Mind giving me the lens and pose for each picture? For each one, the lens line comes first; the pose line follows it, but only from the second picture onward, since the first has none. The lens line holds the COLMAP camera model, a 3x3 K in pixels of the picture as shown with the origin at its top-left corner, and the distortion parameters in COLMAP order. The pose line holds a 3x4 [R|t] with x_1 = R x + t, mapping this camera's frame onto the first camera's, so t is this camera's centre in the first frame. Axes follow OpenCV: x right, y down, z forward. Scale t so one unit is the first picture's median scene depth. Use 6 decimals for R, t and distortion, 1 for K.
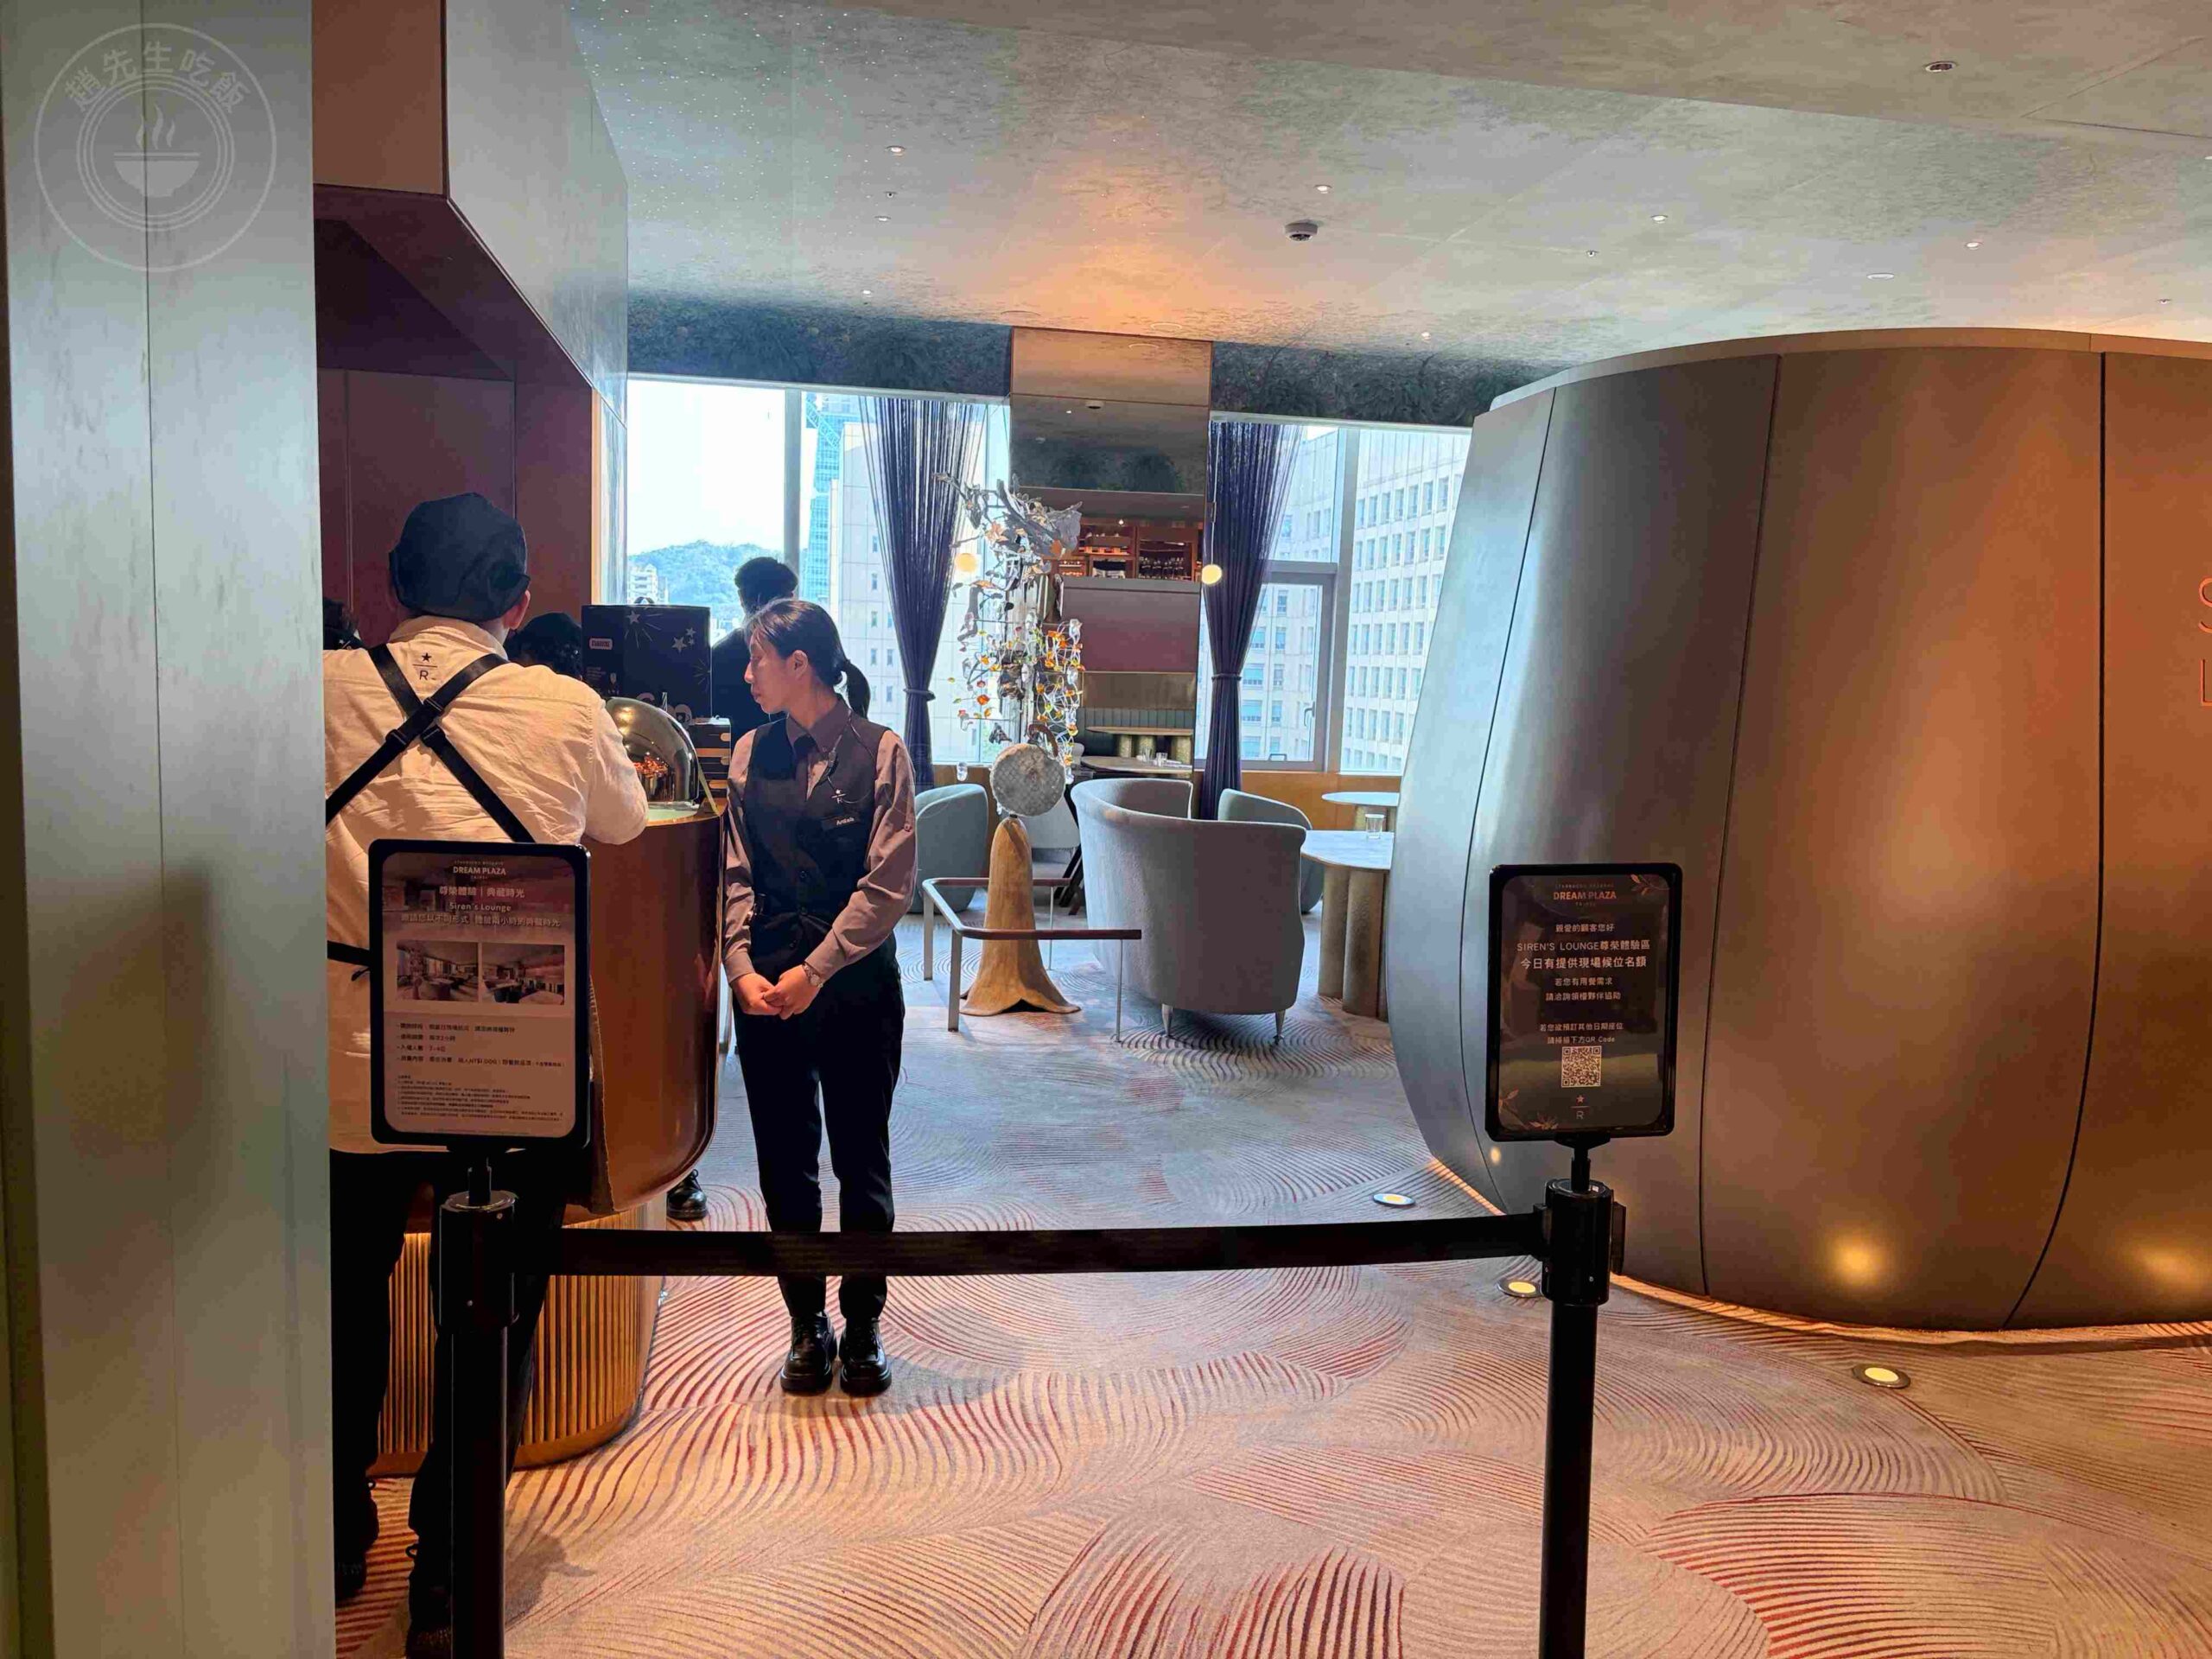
lens RADIAL K [[1688.3, 0, 1101.9], [0, 1688.3, 834.3], [0, 0, 1]] dist [0.050446, -0.044720]
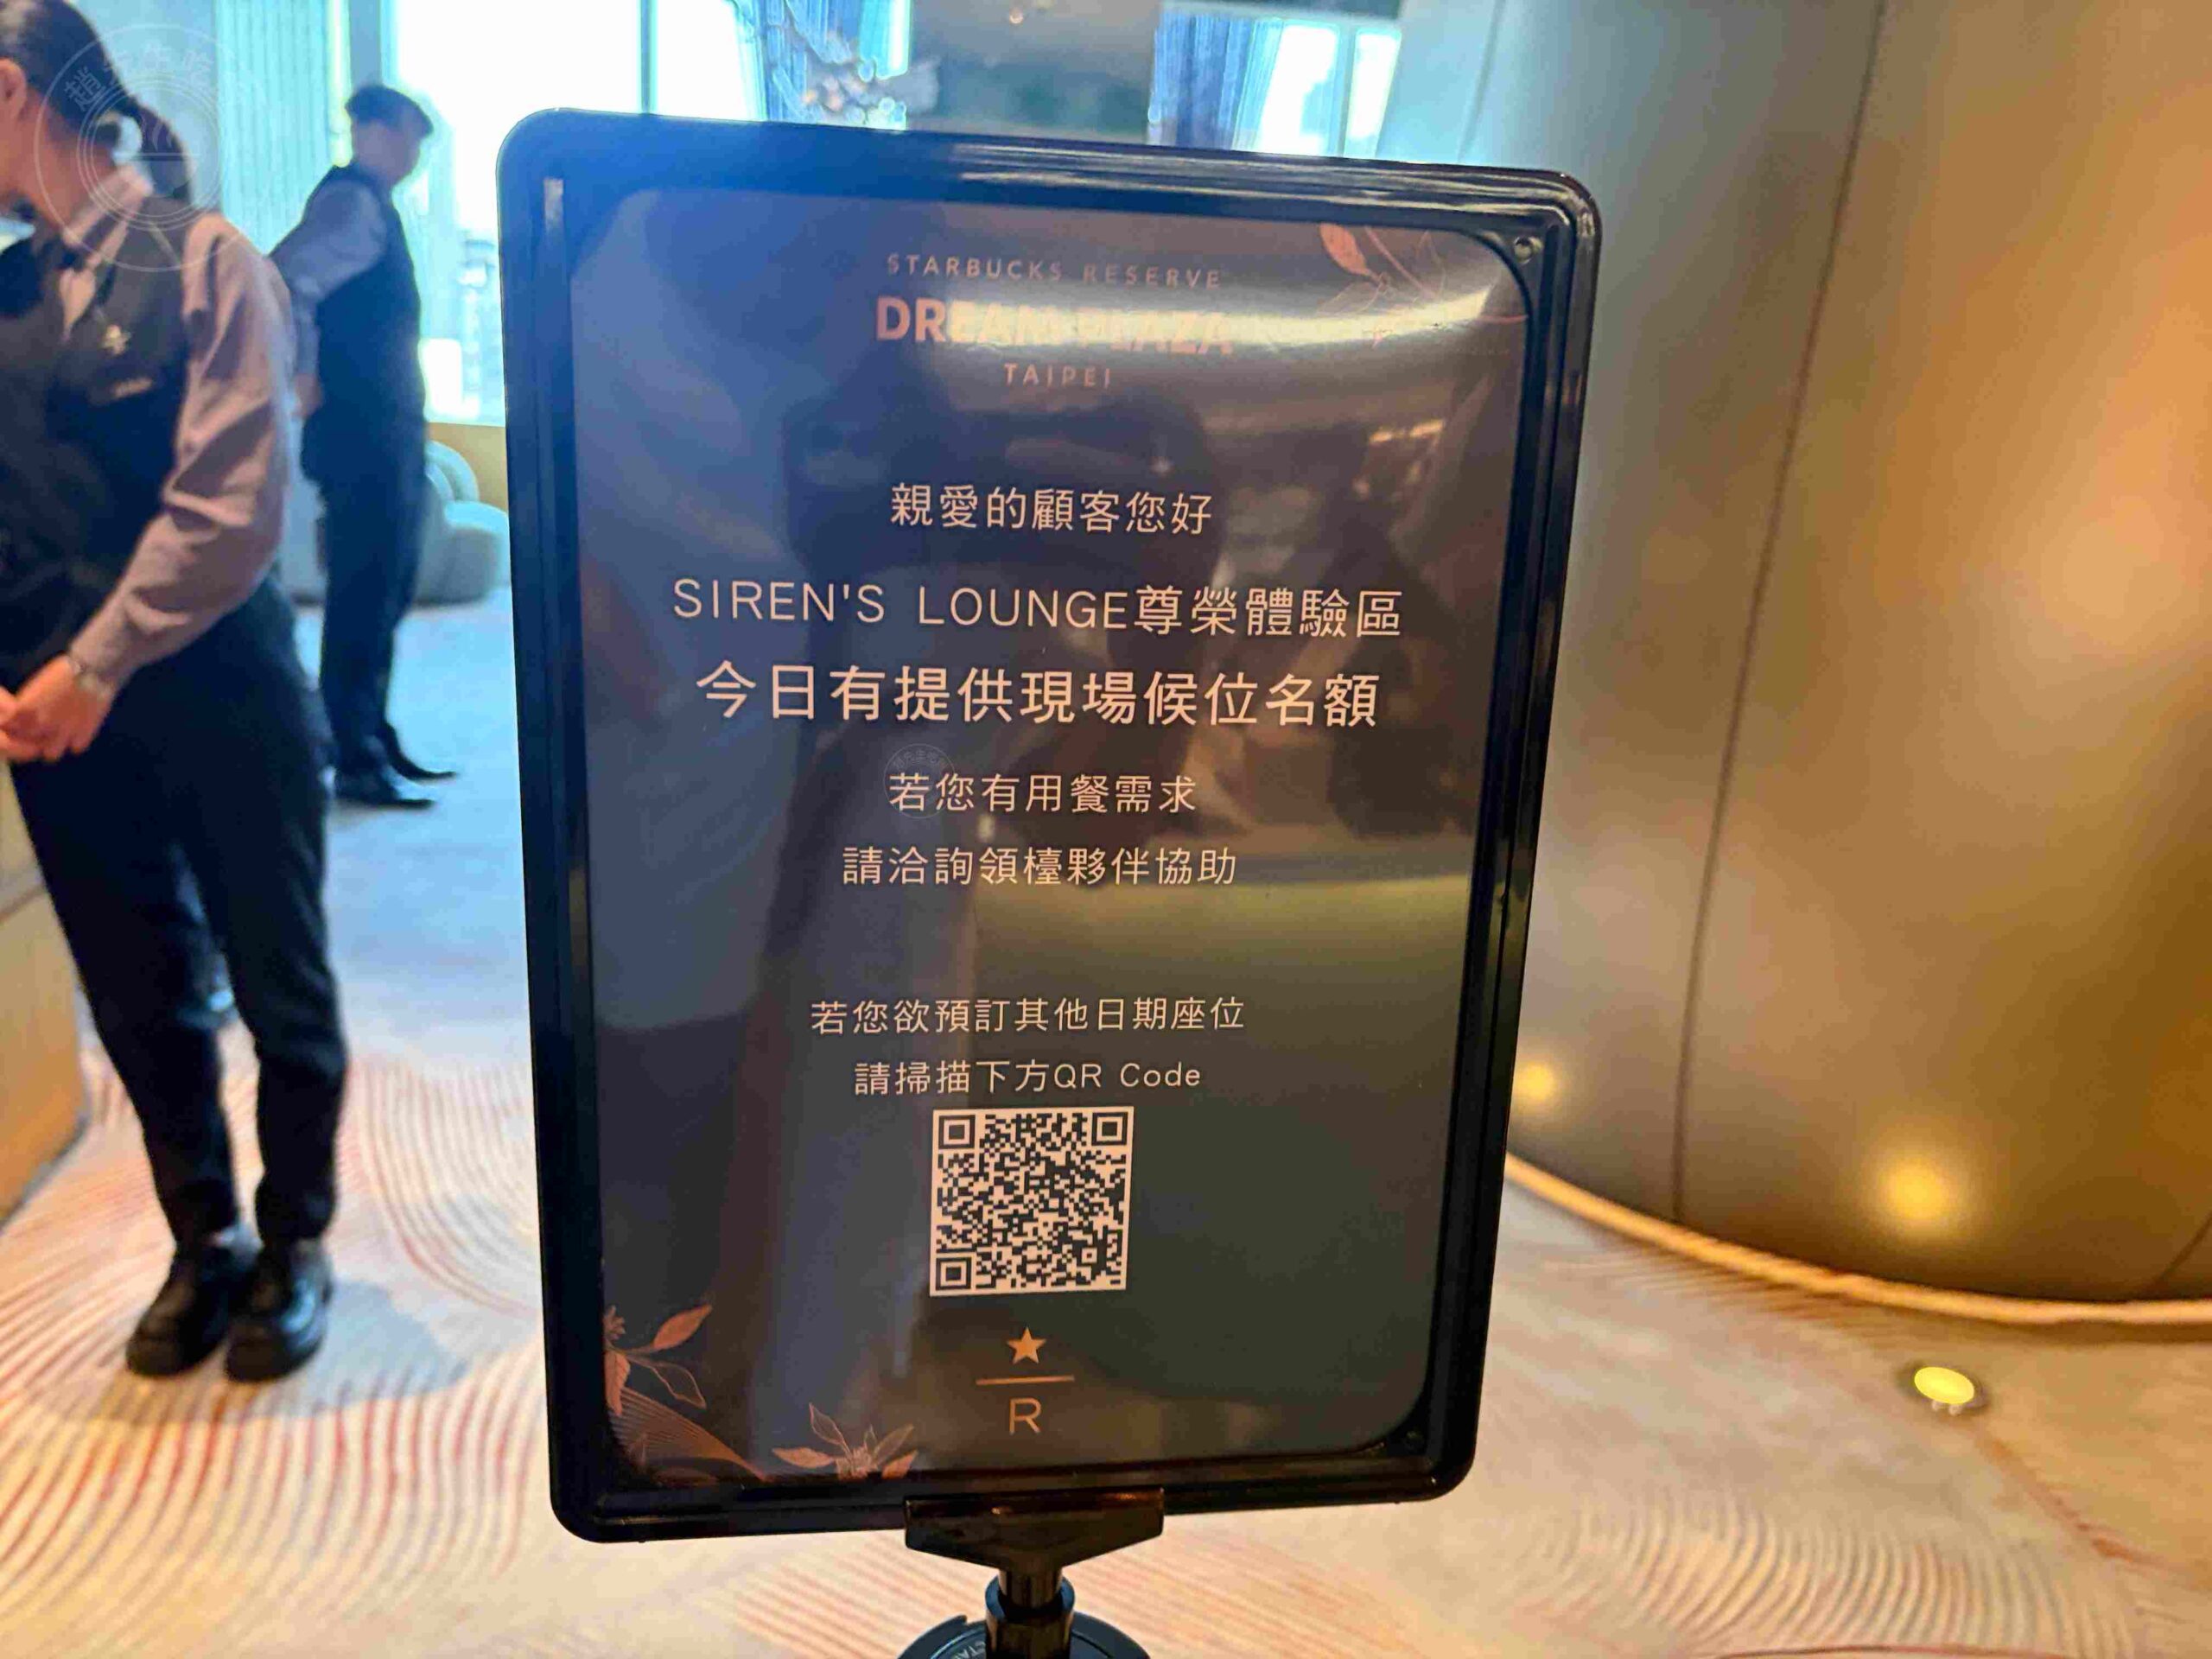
lens RADIAL K [[1688.3, 0, 1106.2], [0, 1688.3, 826.3], [0, 0, 1]] dist [0.050446, -0.044720]
pose [[0.999095, 0.041211, -0.010495, 0.162532], [-0.039138, 0.987583, 0.152144, 0.033708], [0.016634, -0.151596, 0.988303, 0.447177]]
